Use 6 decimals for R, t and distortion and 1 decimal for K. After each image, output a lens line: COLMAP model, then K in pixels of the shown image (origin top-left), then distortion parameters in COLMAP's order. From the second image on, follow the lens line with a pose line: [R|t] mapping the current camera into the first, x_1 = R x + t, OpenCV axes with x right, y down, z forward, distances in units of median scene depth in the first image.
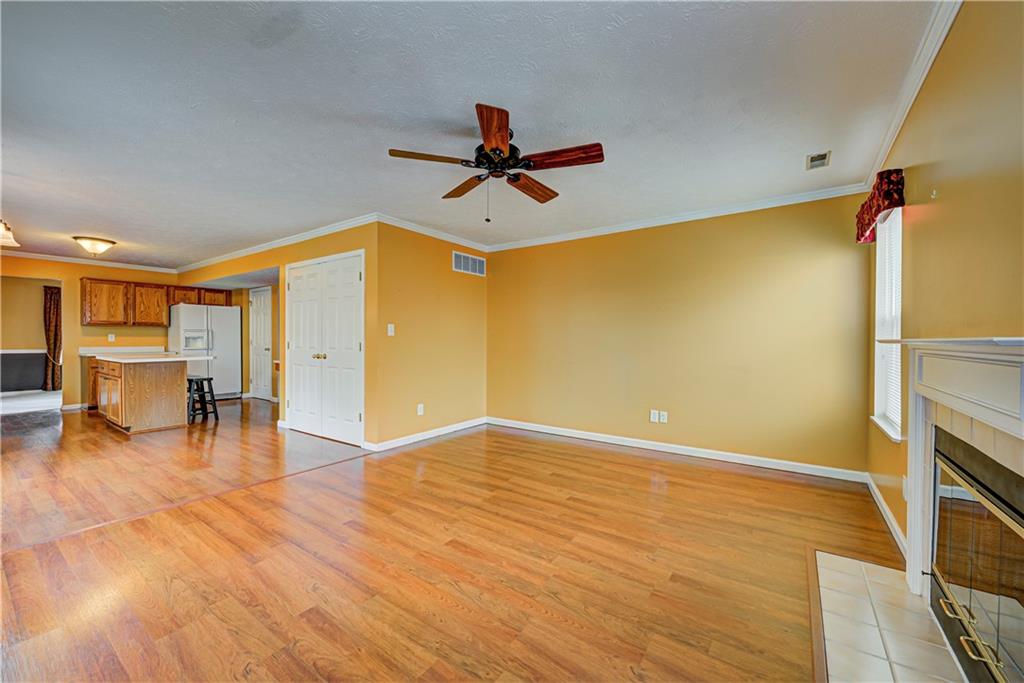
lens RADIAL K [[400.8, 0, 515.3], [0, 400.8, 343.7], [0, 0, 1]] dist [-0.002822, -0.001712]
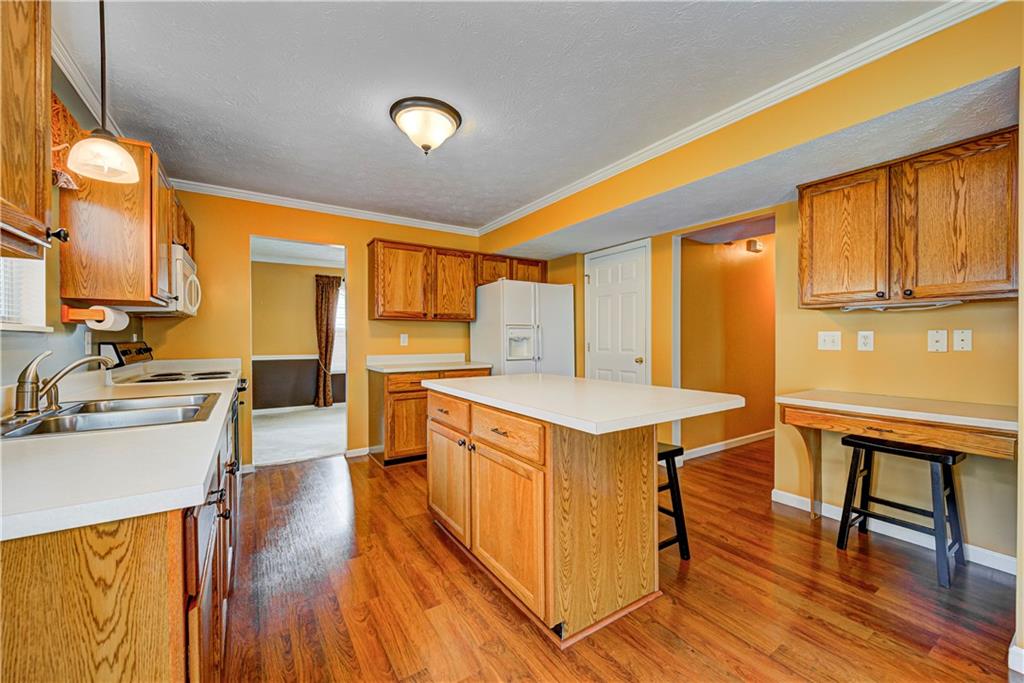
lens RADIAL K [[400.8, 0, 517.7], [0, 400.8, 341.9], [0, 0, 1]] dist [-0.002822, -0.001712]
pose [[0.928962, -0.002516, -0.370167, -0.587901], [0.001778, 0.999996, -0.002335, -0.009624], [0.370171, 0.001511, 0.928962, 0.464217]]
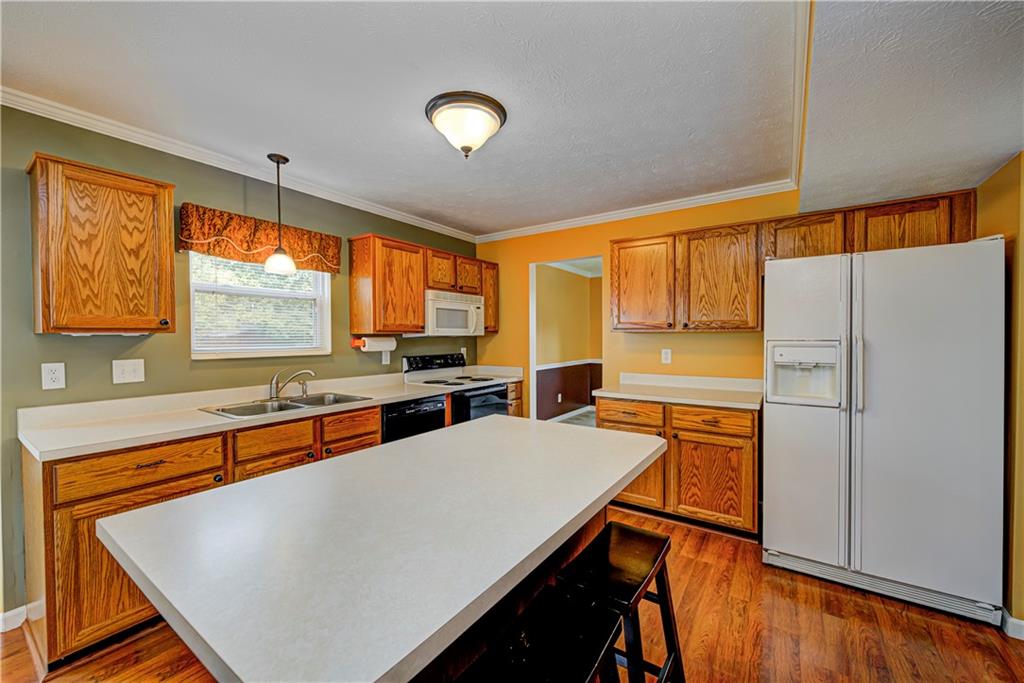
lens RADIAL K [[400.8, 0, 512.7], [0, 400.8, 340.2], [0, 0, 1]] dist [-0.002822, -0.001712]
pose [[-0.000860, 0.010474, -0.999945, -0.491970], [-0.004680, 0.999934, 0.010478, -0.036826], [0.999989, 0.004689, -0.000811, 0.769970]]
